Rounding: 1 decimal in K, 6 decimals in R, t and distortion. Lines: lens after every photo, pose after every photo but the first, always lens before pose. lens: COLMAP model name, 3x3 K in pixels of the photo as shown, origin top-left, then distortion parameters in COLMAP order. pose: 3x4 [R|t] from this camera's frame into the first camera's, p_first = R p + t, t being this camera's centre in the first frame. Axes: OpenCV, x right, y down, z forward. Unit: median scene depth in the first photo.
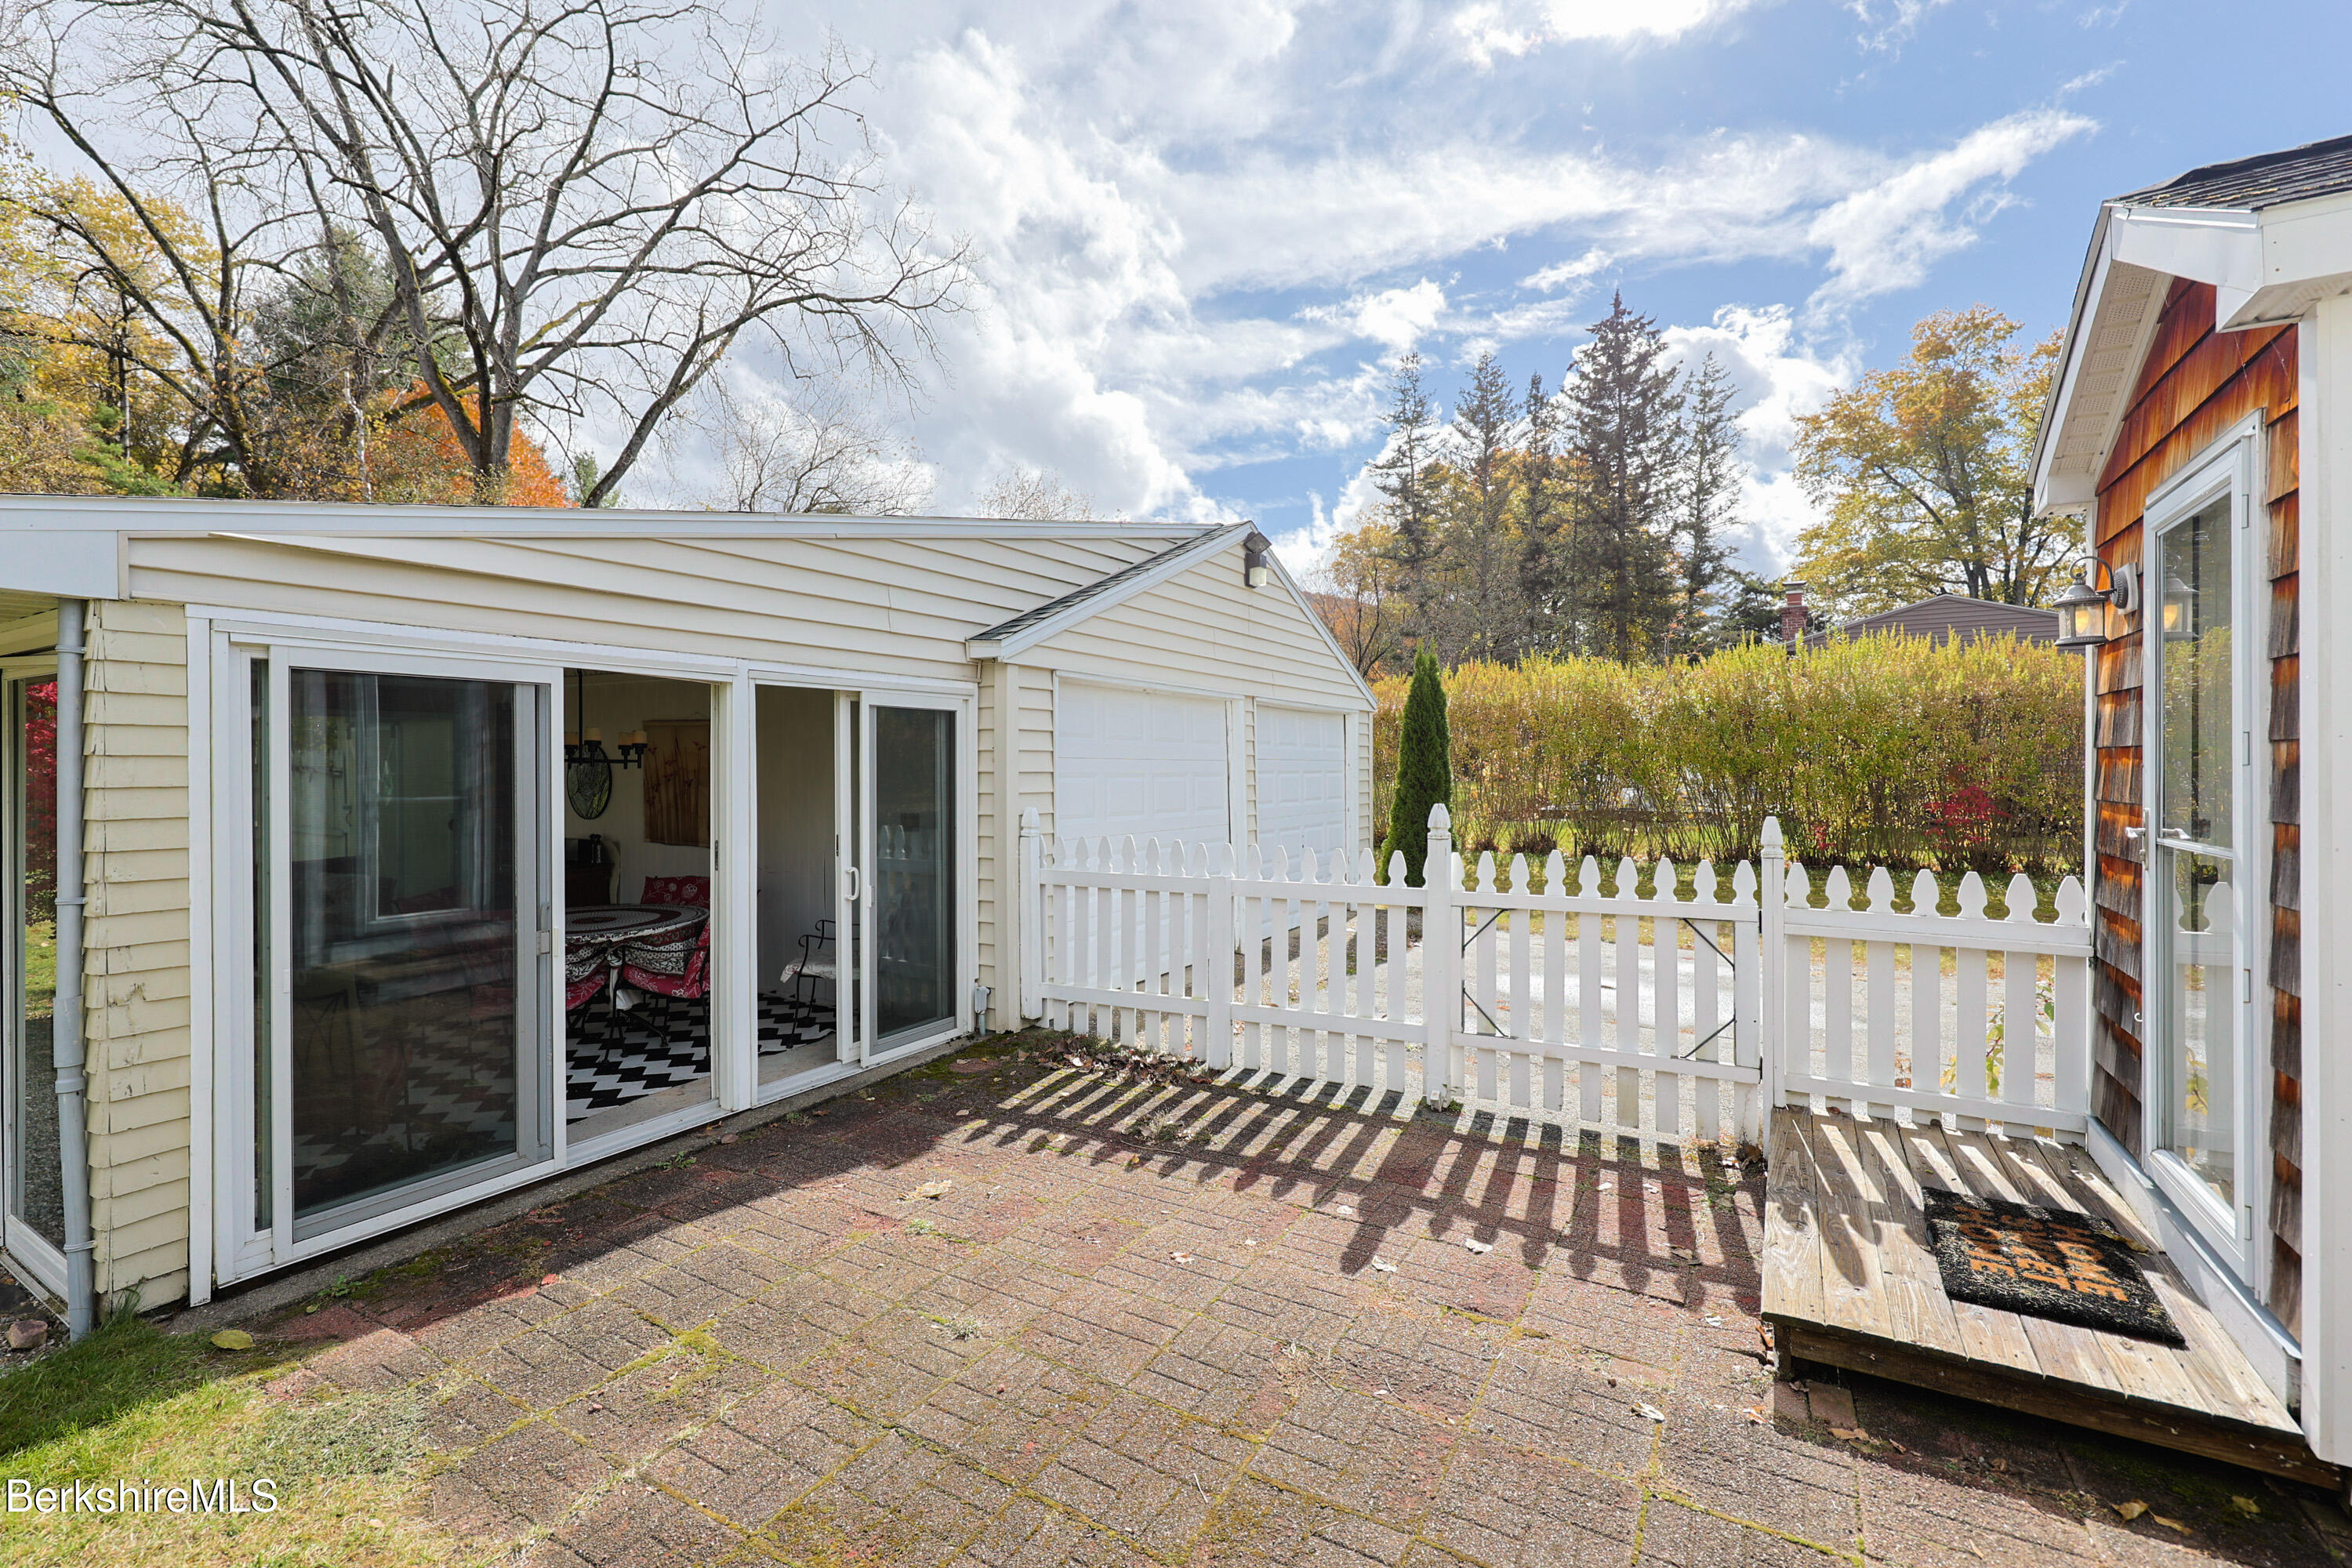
lens RADIAL K [[1022.5, 0, 1183.1], [0, 1022.5, 773.8], [0, 0, 1]] dist [-0.002385, 0.000374]
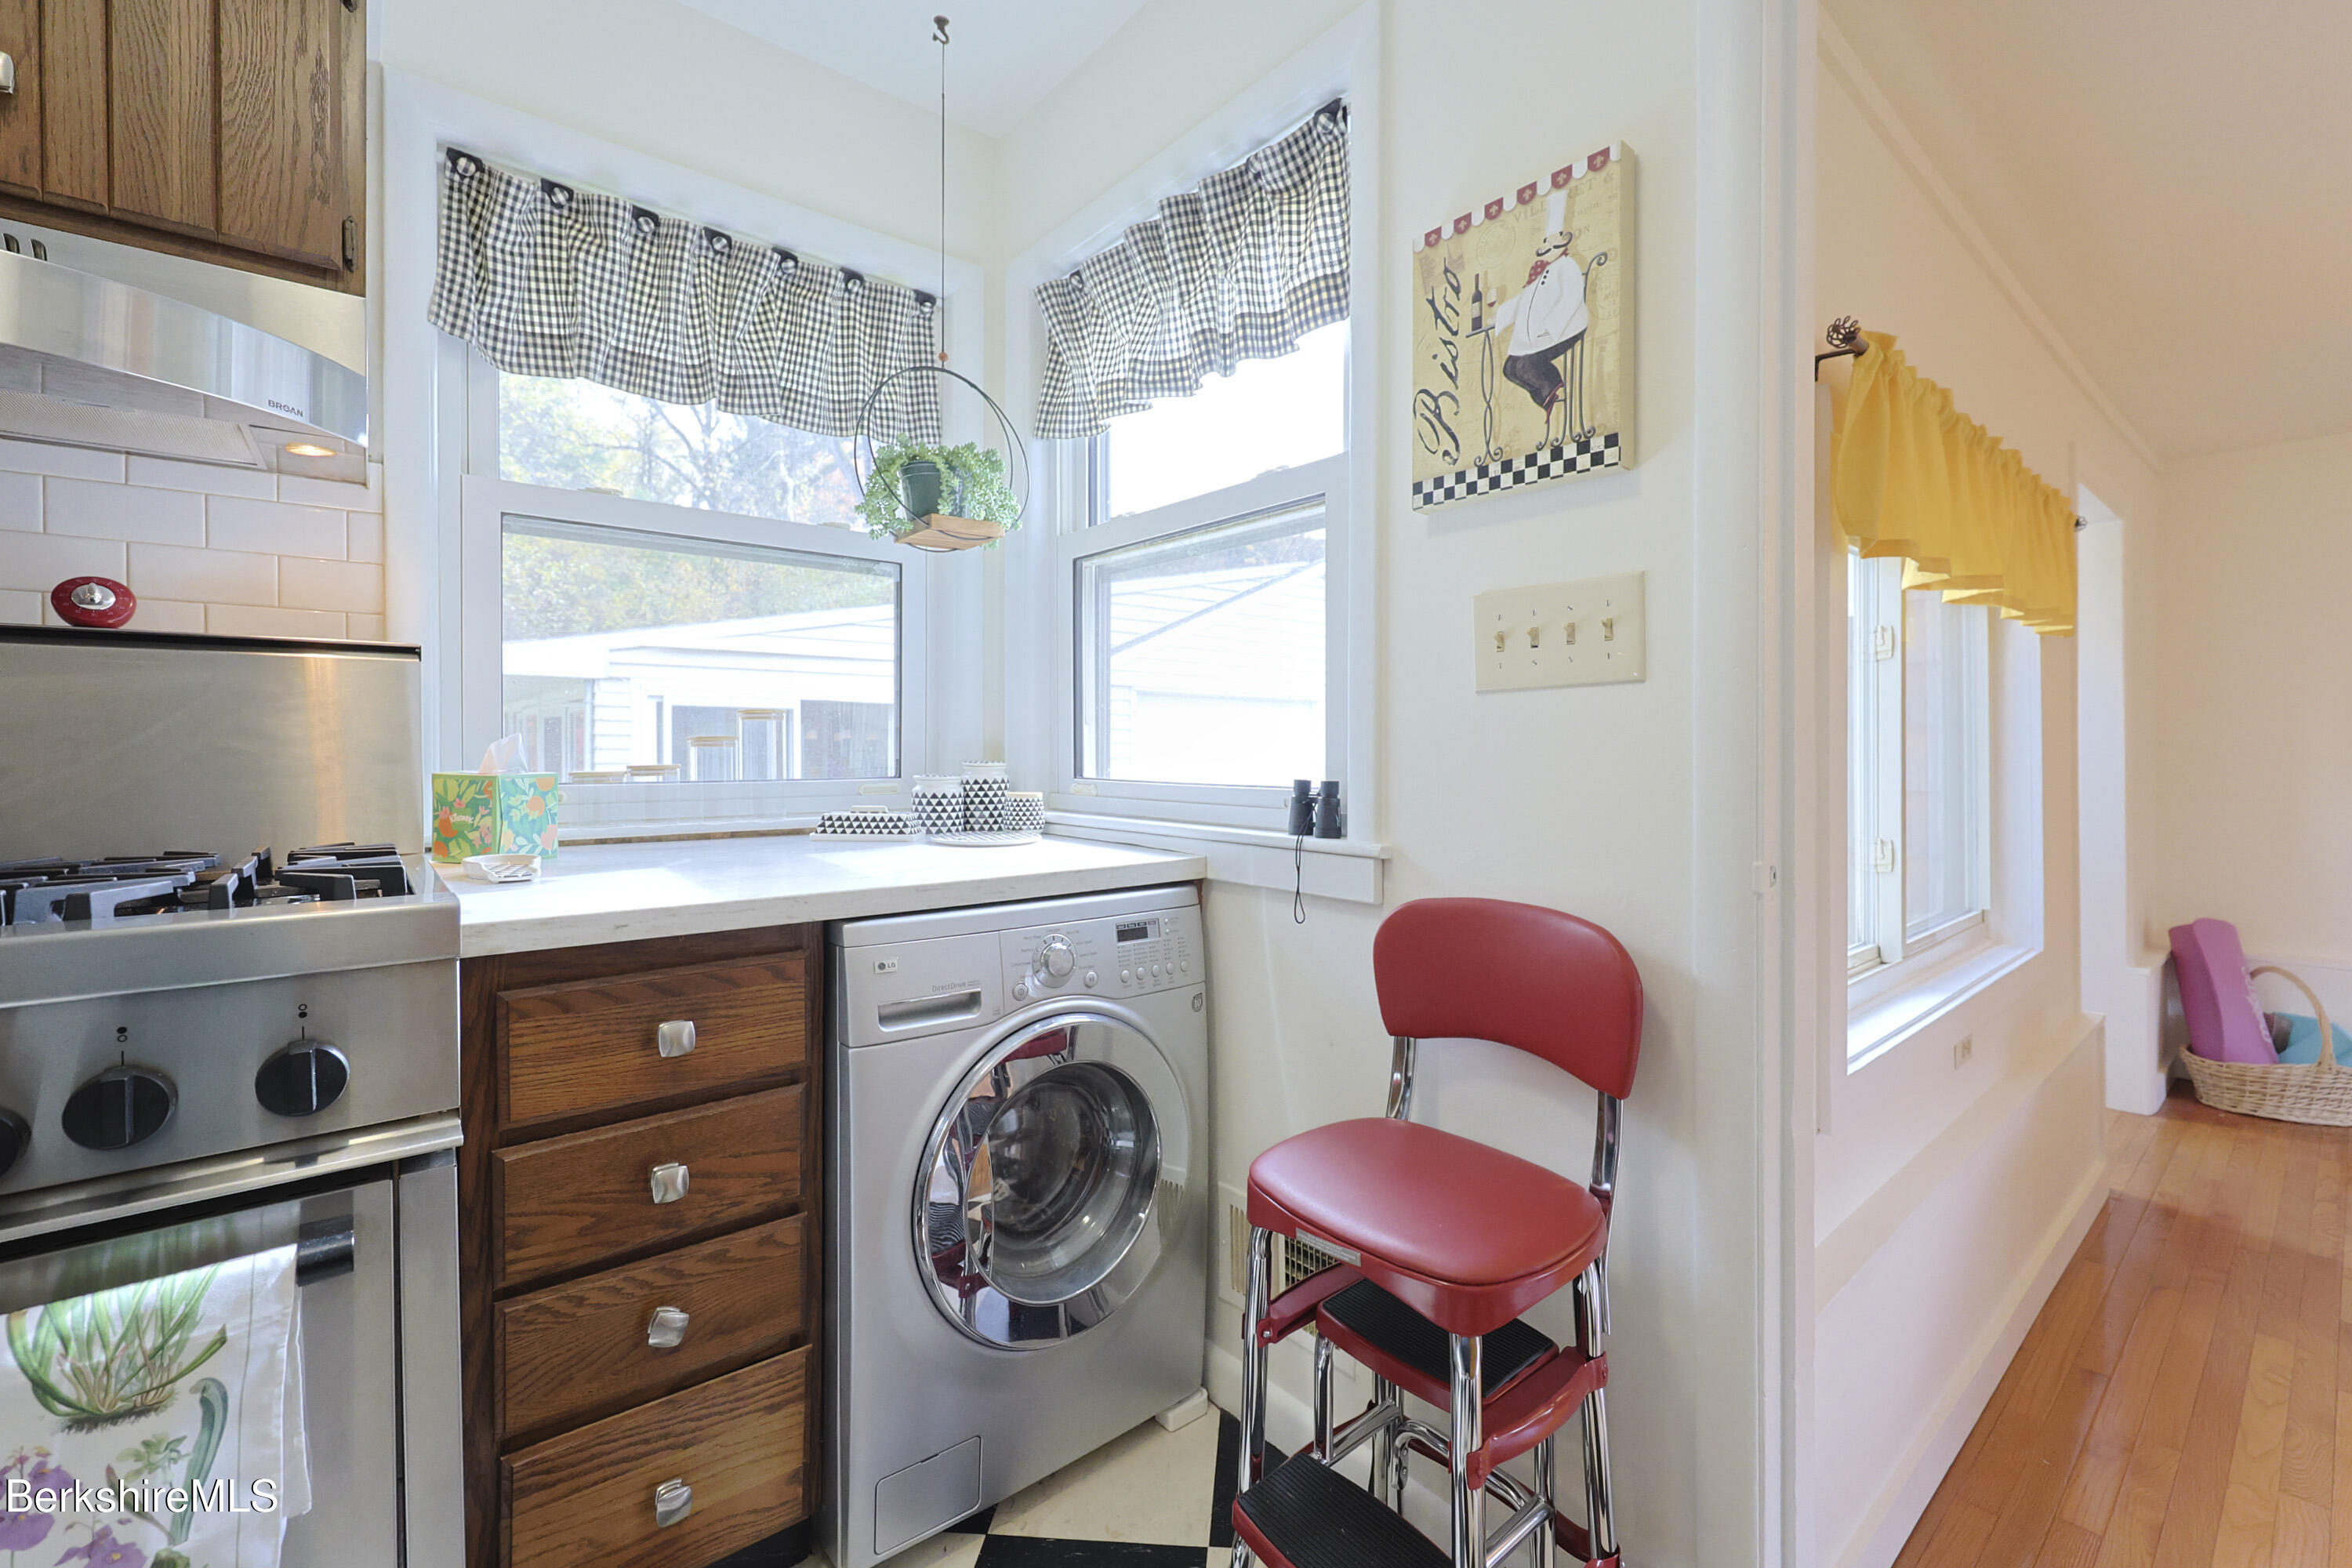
lens RADIAL K [[1022.5, 0, 1181.5], [0, 1022.5, 761.7], [0, 0, 1]] dist [-0.002385, 0.000374]
pose [[0.945345, 0.008082, -0.325972, 0.103893], [-0.007455, 0.999967, 0.003173, -0.000702], [0.325987, -0.000569, 0.945374, -0.083304]]
